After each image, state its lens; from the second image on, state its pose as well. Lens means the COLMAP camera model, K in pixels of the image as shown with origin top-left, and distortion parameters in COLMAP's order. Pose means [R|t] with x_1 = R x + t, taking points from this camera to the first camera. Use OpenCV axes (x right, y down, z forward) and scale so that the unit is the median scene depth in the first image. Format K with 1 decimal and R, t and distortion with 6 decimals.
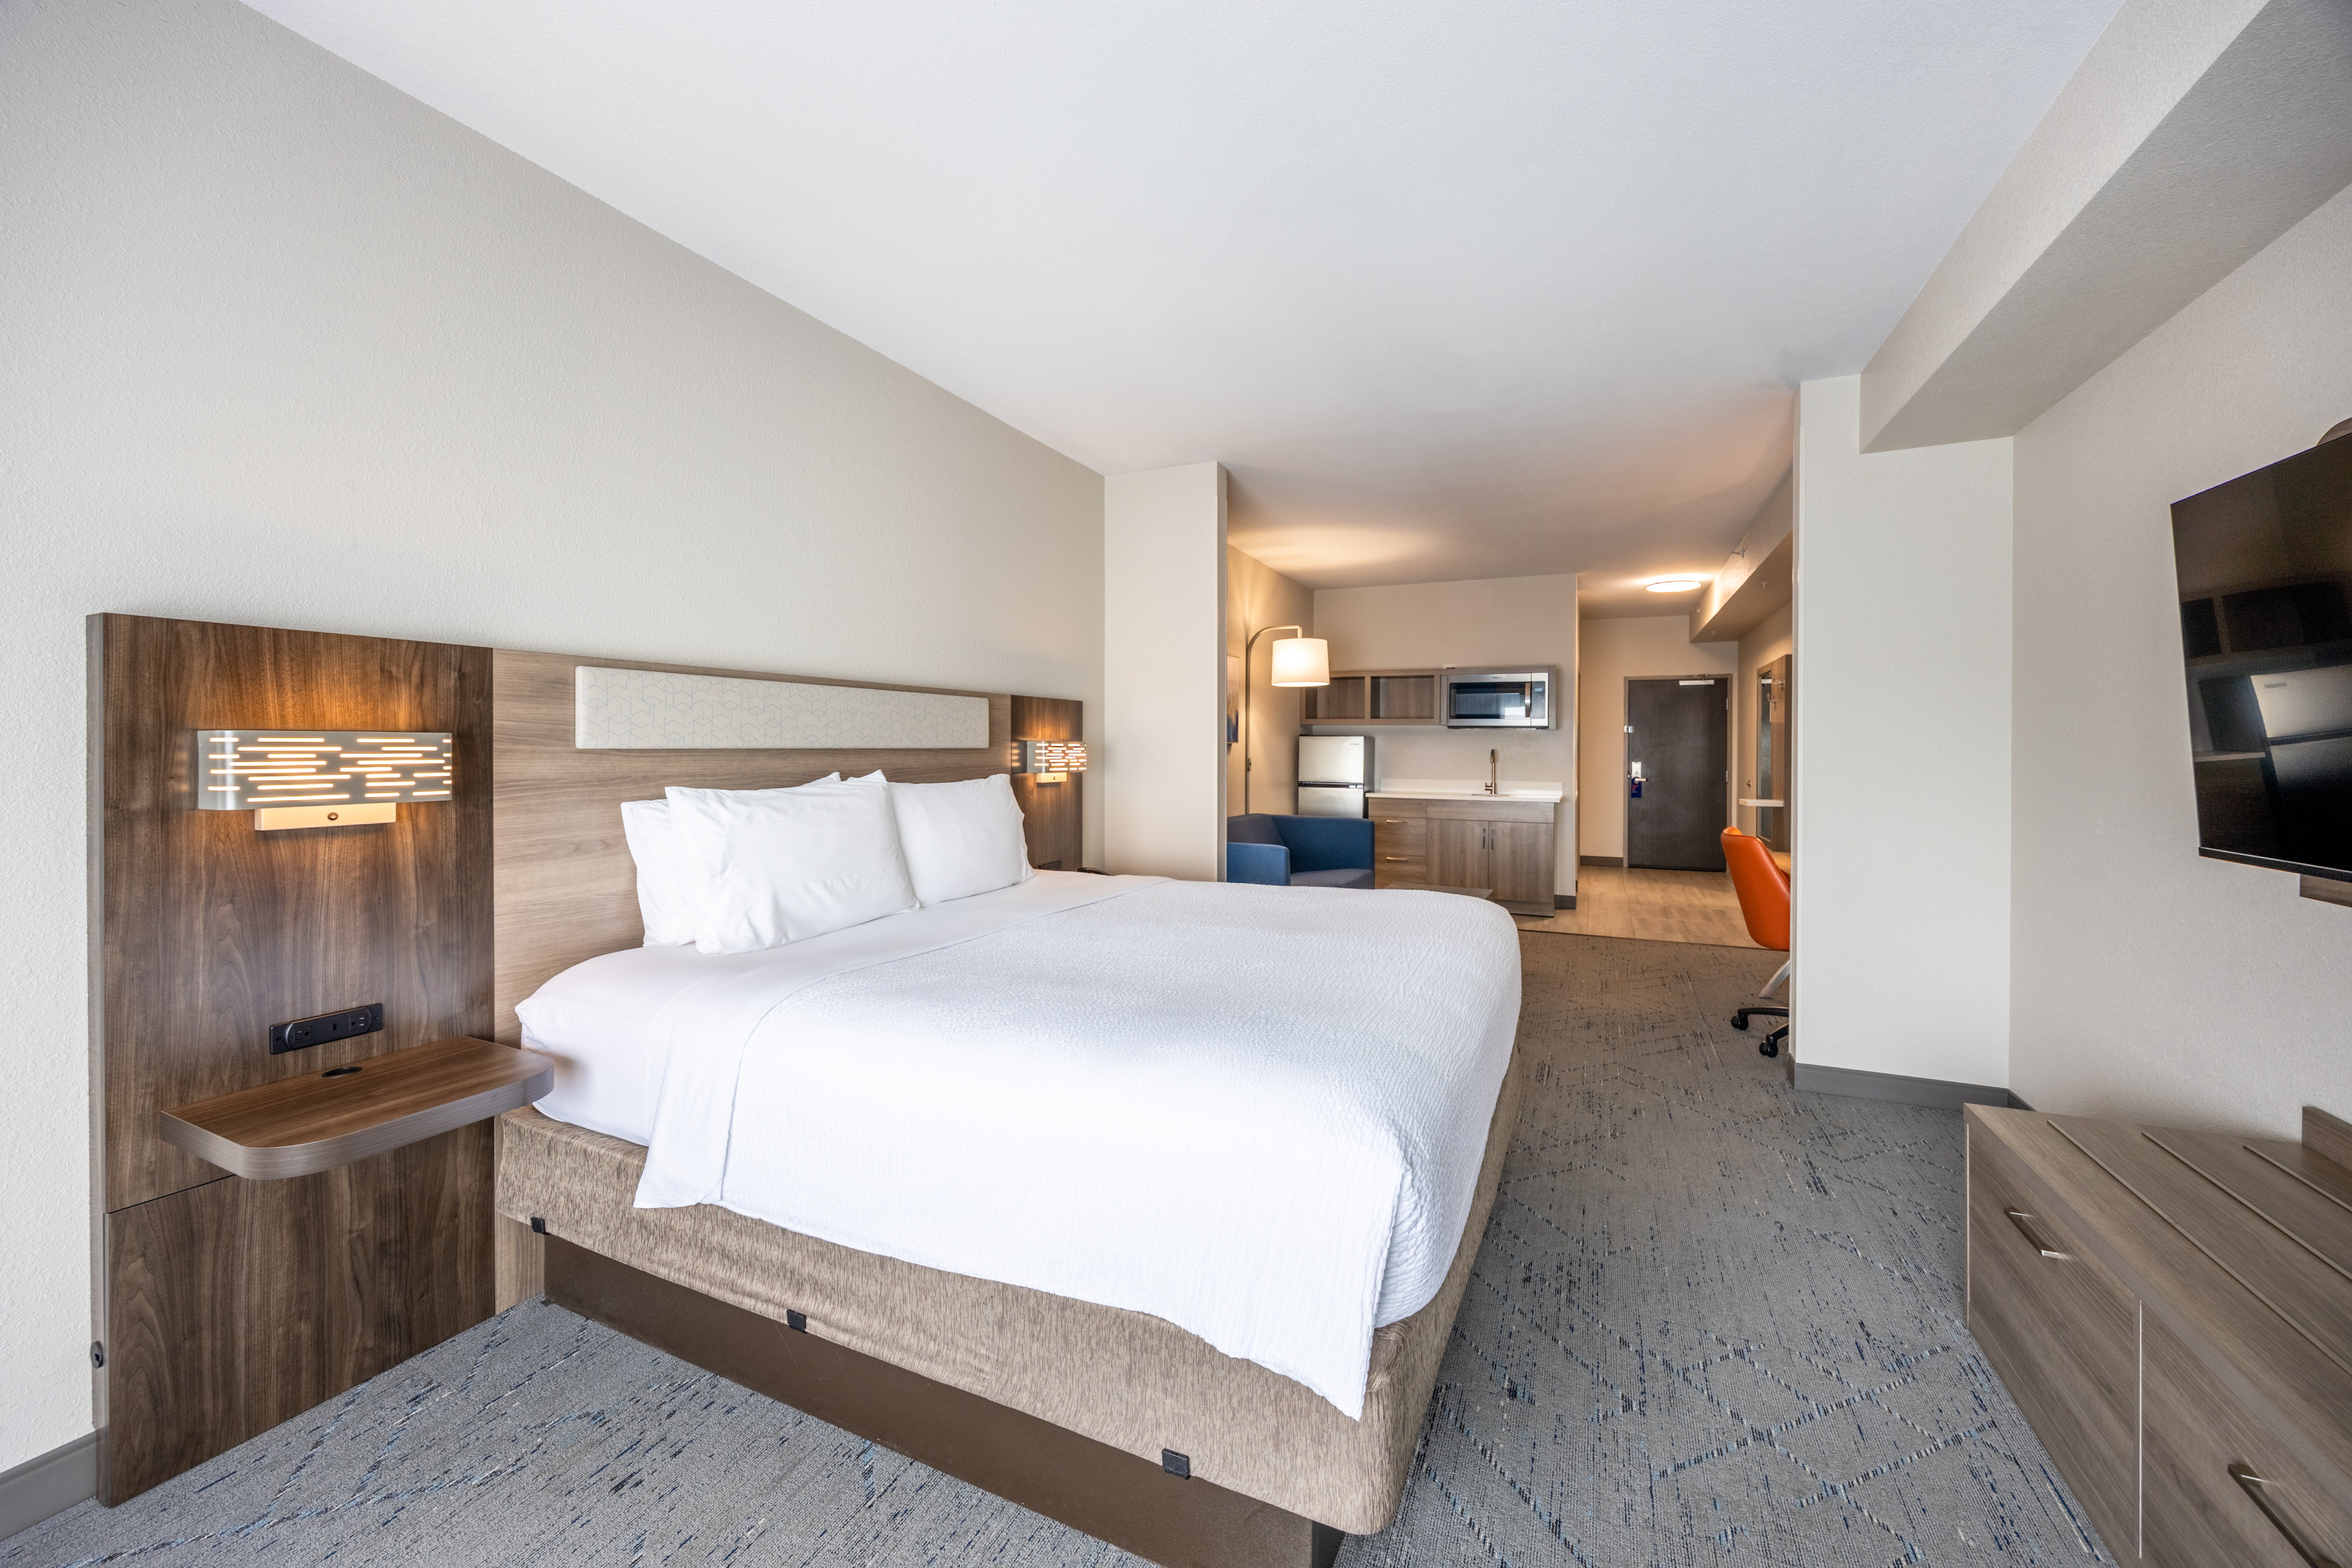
lens RADIAL K [[905.3, 0, 1198.1], [0, 905.3, 750.0], [0, 0, 1]] dist [-0.004691, -0.000037]
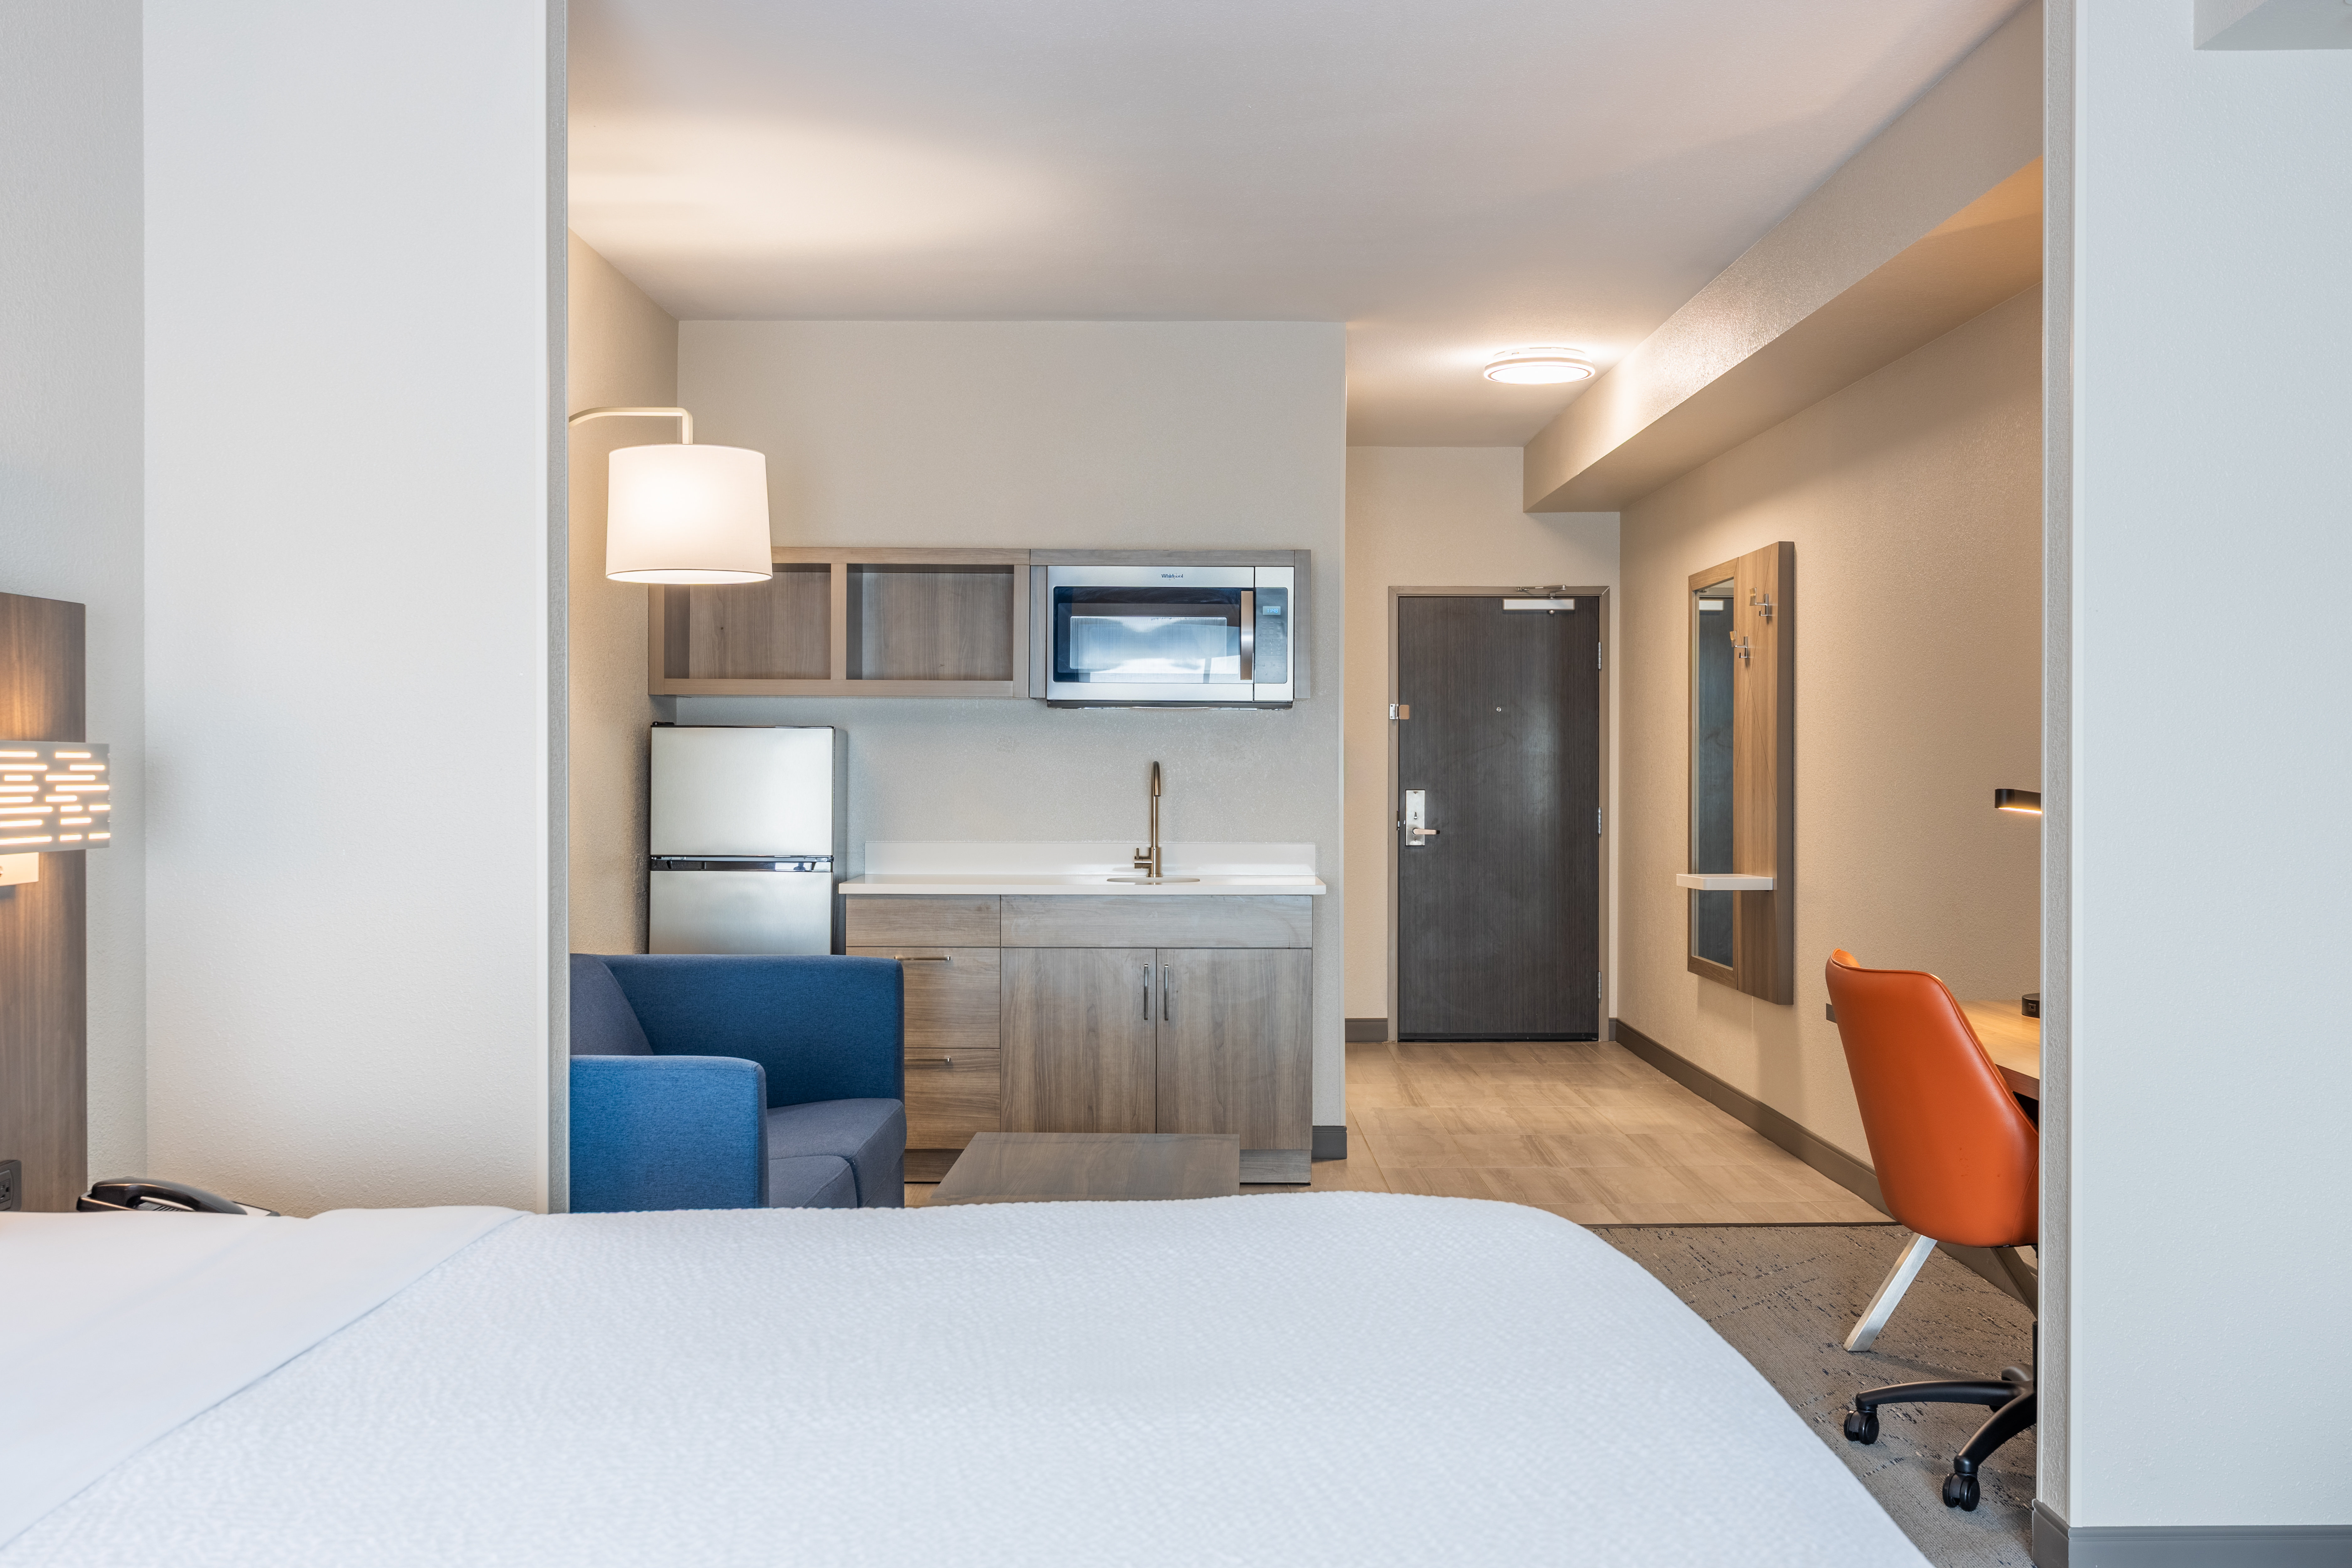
lens RADIAL K [[2254.5, 0, 1174.9], [0, 2254.5, 773.8], [0, 0, 1]] dist [-0.002646, 0.000000]
pose [[0.914416, -0.007596, 0.404704, -0.057435], [0.006018, 0.999969, 0.005171, -0.000547], [-0.404730, -0.002293, 0.914433, 0.116284]]
